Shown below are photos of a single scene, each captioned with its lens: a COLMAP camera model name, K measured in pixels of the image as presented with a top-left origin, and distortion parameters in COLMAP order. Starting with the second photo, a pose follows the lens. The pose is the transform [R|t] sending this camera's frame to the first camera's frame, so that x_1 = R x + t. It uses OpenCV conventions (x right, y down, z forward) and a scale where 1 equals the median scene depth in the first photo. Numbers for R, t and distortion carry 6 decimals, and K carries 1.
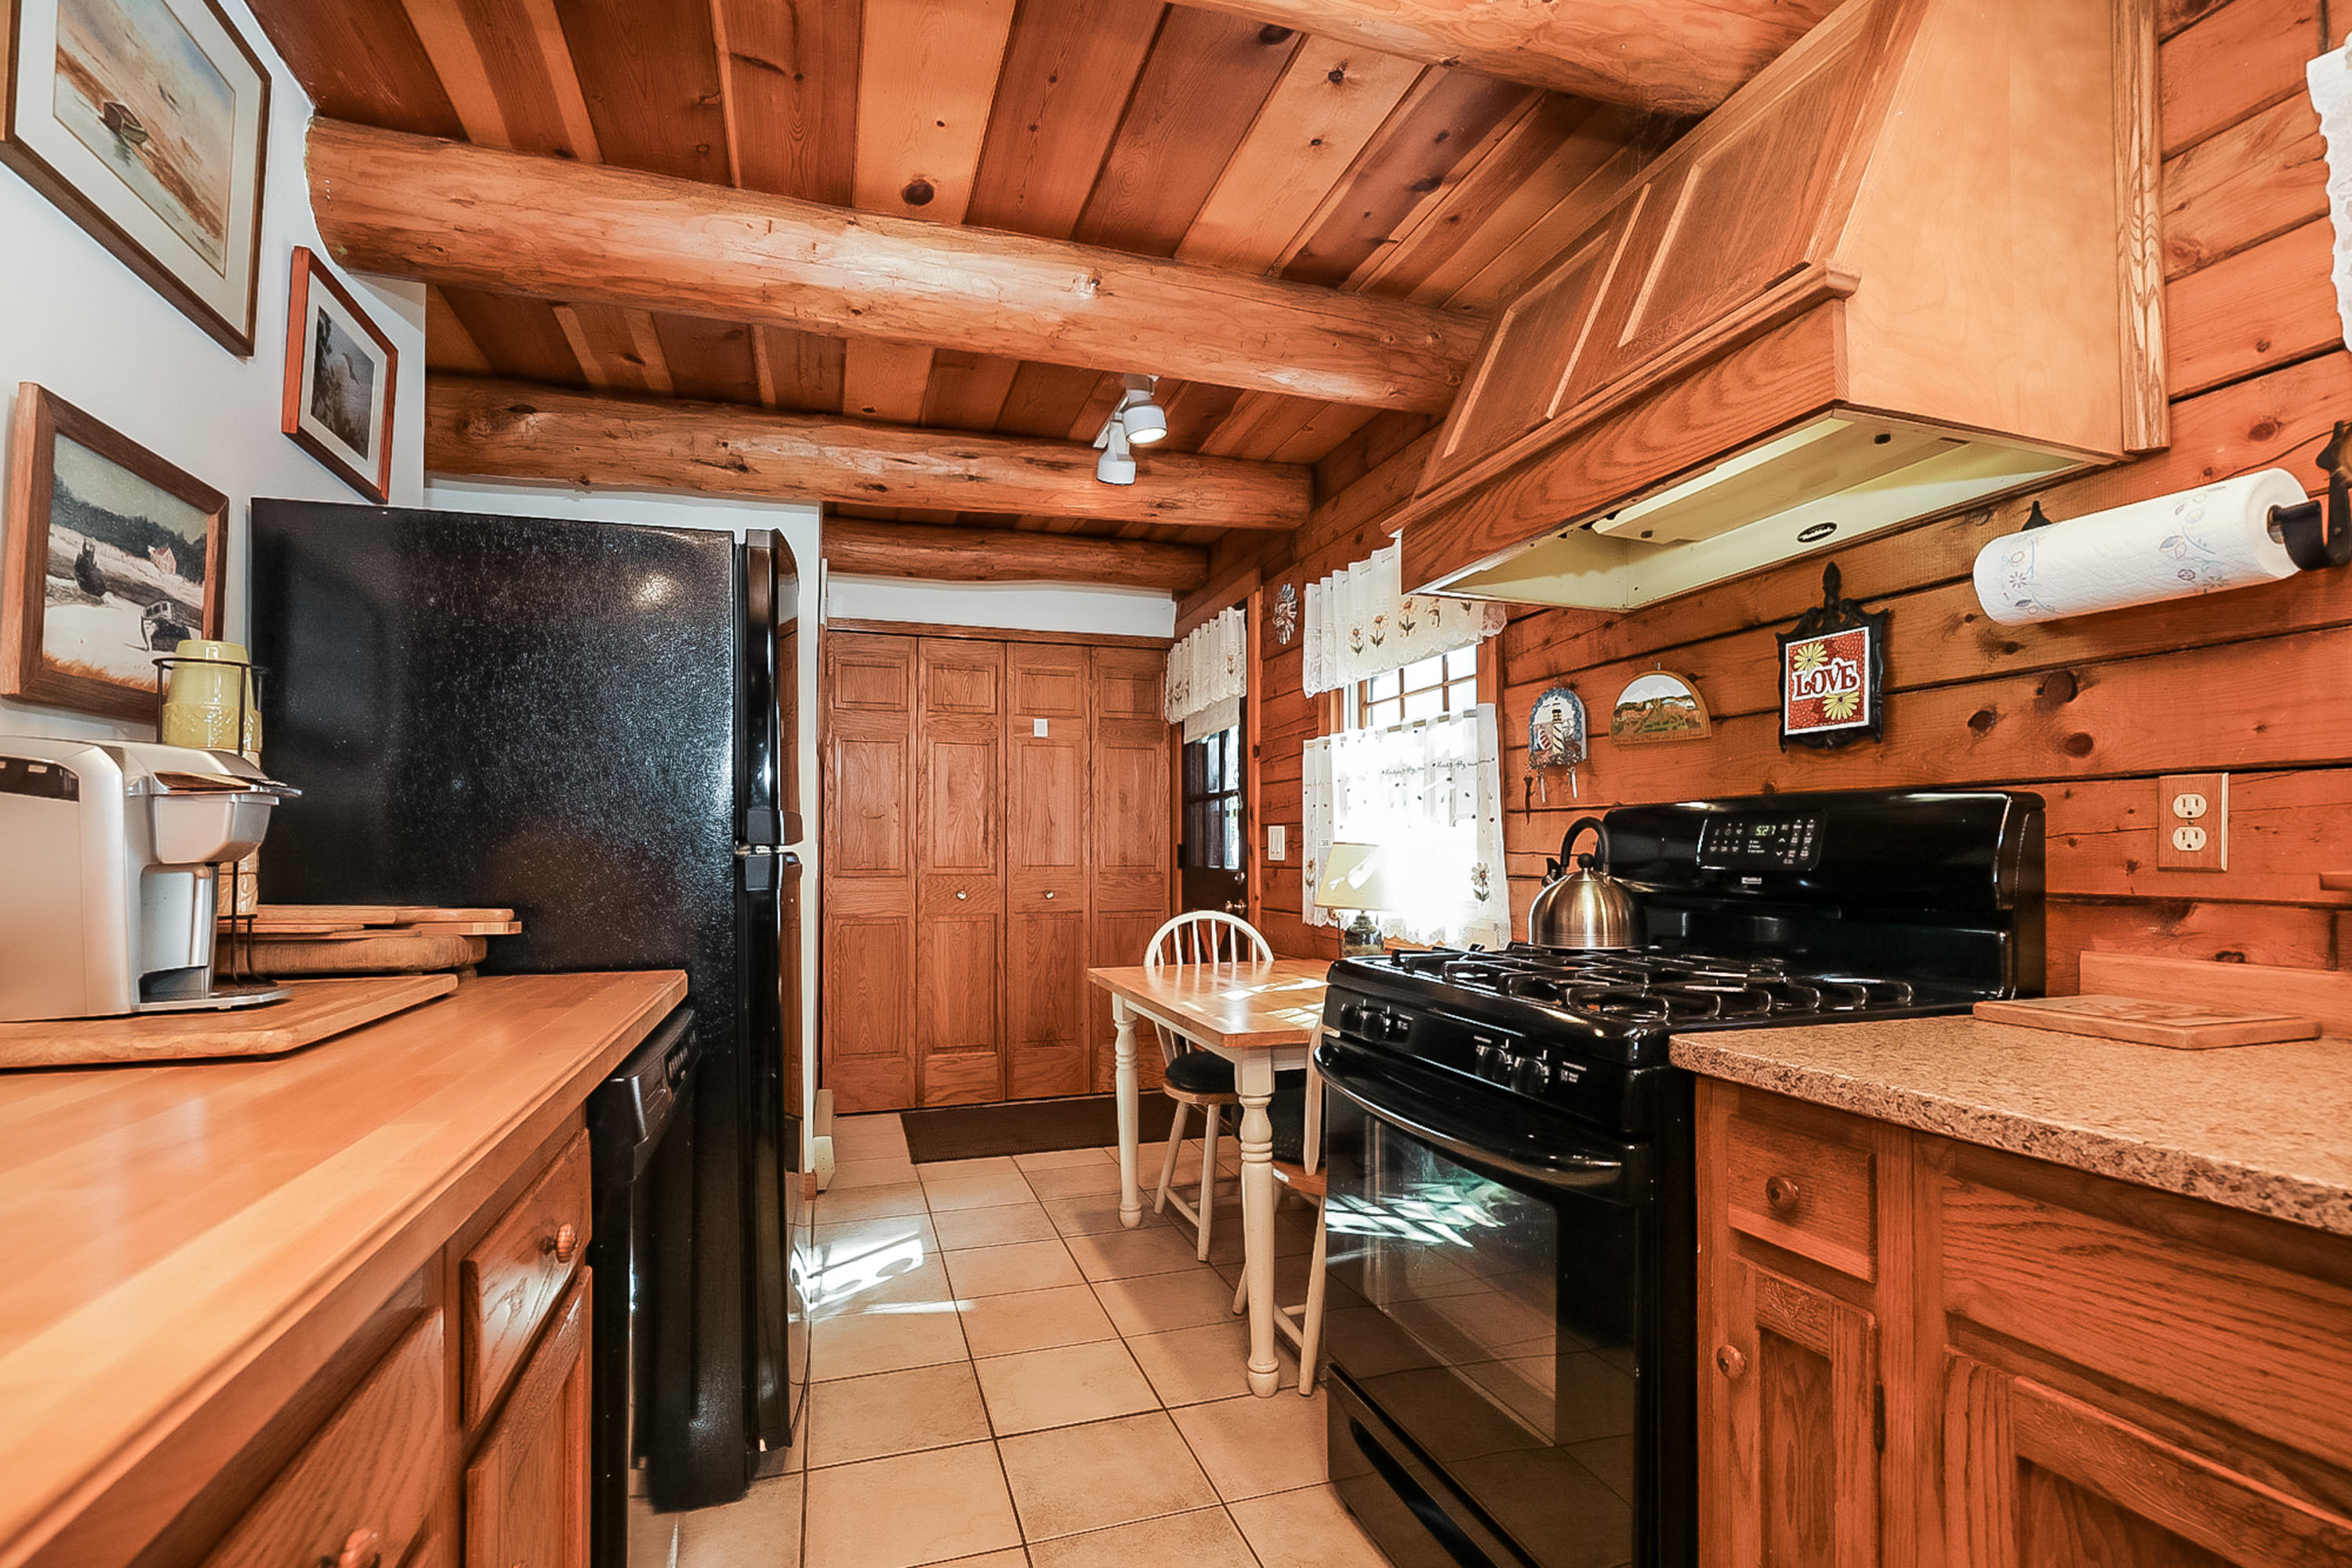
lens RADIAL K [[1092.8, 0, 1183.9], [0, 1092.8, 816.6], [0, 0, 1]] dist [-0.010505, -0.000108]
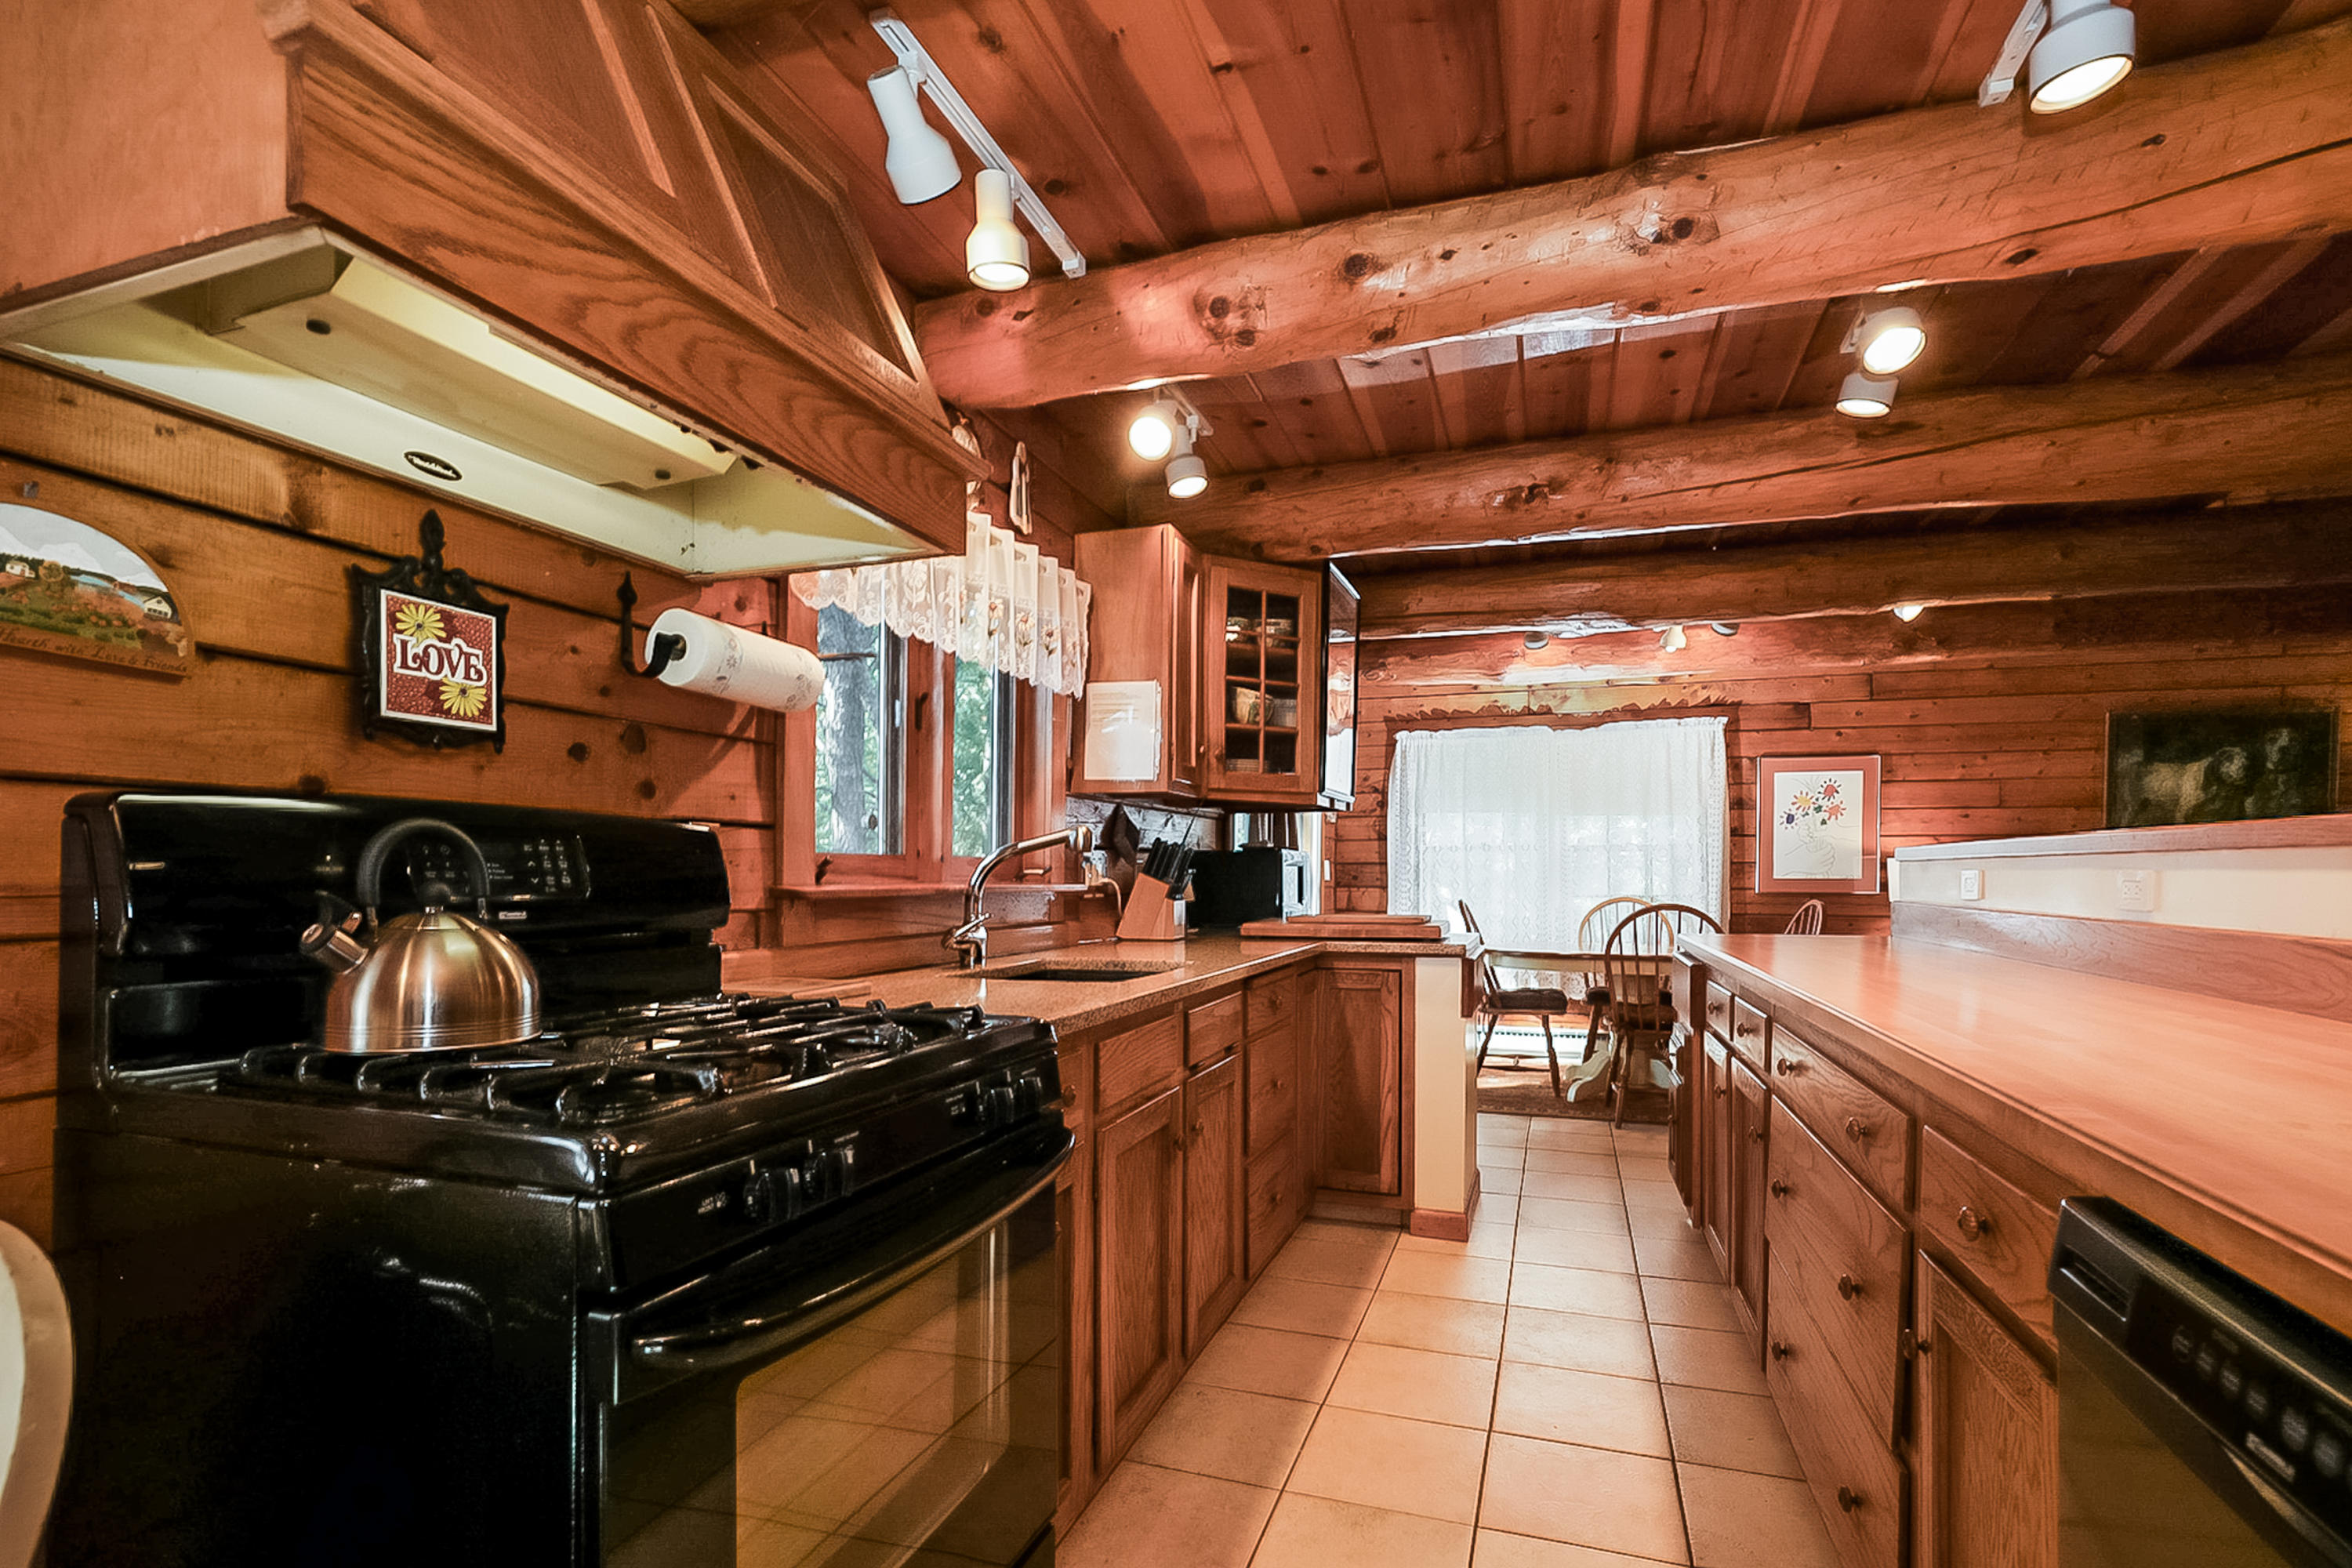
lens RADIAL K [[1072.3, 0, 1194.2], [0, 1072.3, 884.7], [0, 0, 1]] dist [-0.006922, 0.001065]
pose [[-0.801567, -0.006724, 0.597867, -0.132353], [-0.020974, 0.999638, -0.016877, 0.016428], [-0.597537, -0.026067, -0.801418, 0.545180]]
